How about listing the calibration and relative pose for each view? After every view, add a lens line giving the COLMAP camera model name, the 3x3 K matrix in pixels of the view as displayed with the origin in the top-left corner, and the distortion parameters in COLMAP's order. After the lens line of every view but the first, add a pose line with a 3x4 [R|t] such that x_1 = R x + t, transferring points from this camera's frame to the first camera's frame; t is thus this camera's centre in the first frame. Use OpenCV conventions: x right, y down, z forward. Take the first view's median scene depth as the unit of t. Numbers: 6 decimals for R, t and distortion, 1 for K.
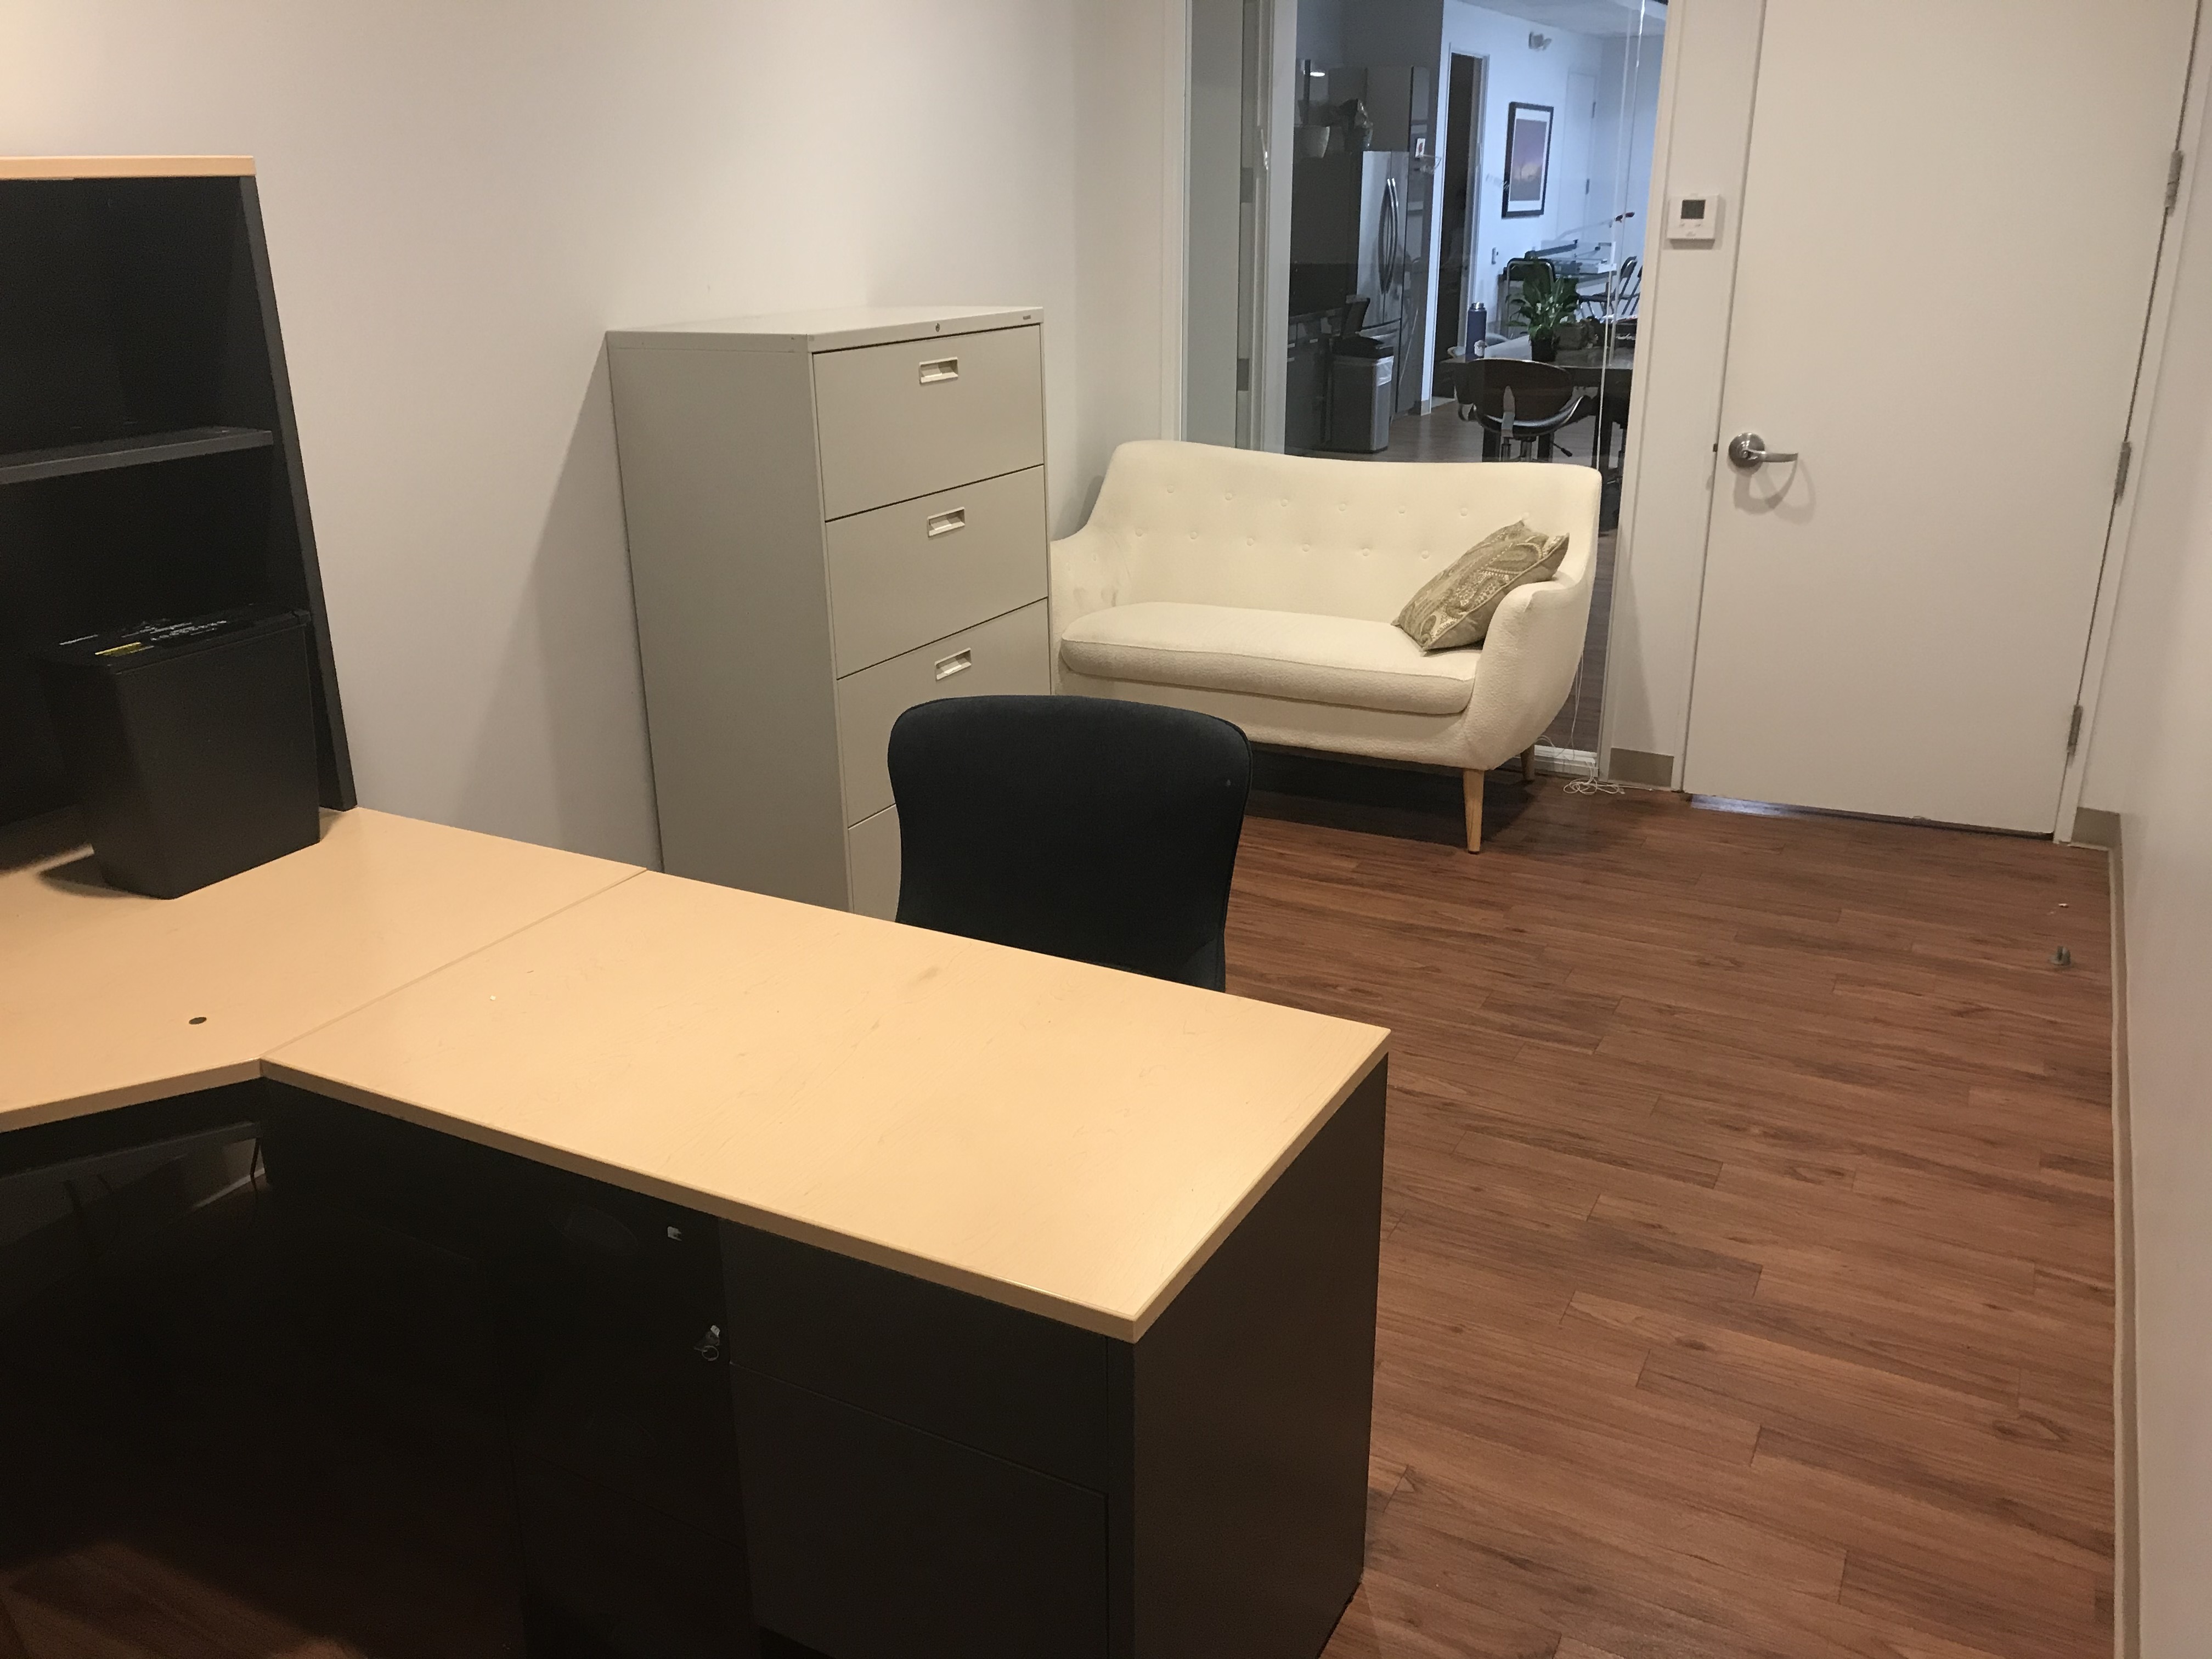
lens RADIAL K [[1790.9, 0, 1112.3], [0, 1790.9, 830.8], [0, 0, 1]] dist [0.059018, -0.095495]
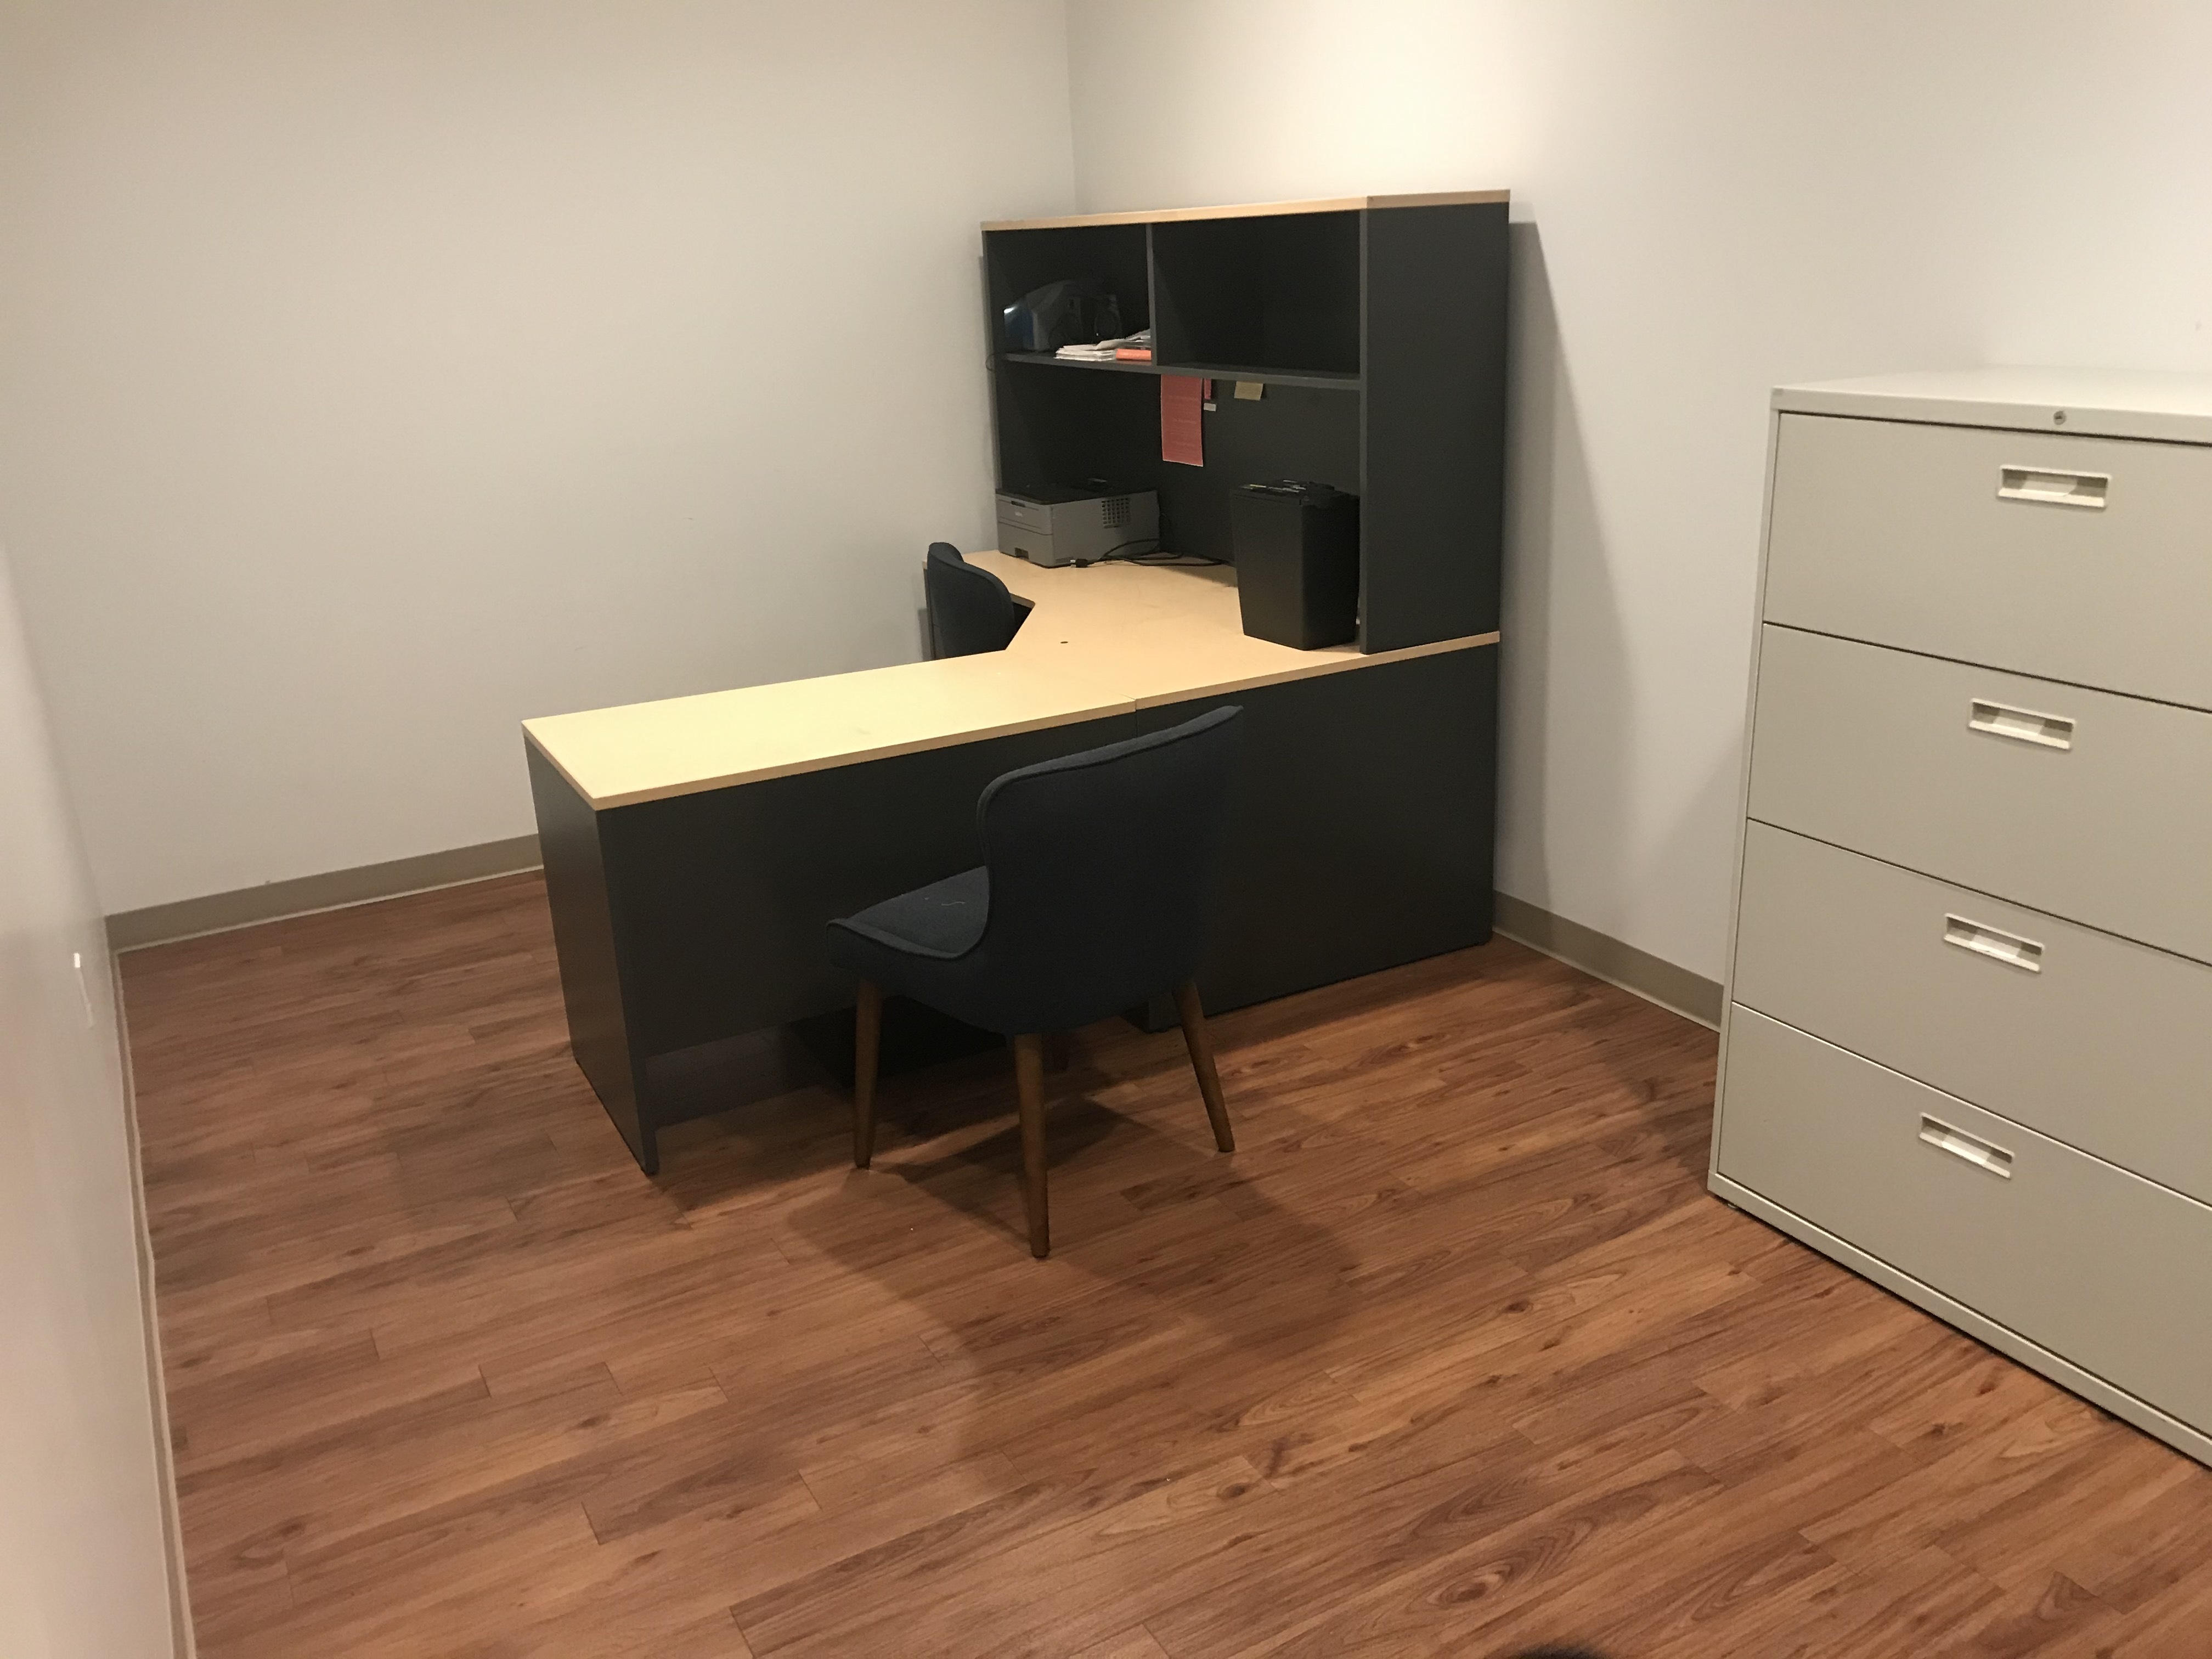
lens RADIAL K [[1790.9, 0, 1112.3], [0, 1790.9, 830.8], [0, 0, 1]] dist [0.059018, -0.095495]
pose [[-0.545602, 0.309058, -0.778975, 0.822013], [-0.224884, 0.841430, 0.491348, -0.538097], [0.807308, 0.443259, -0.389584, 1.436042]]
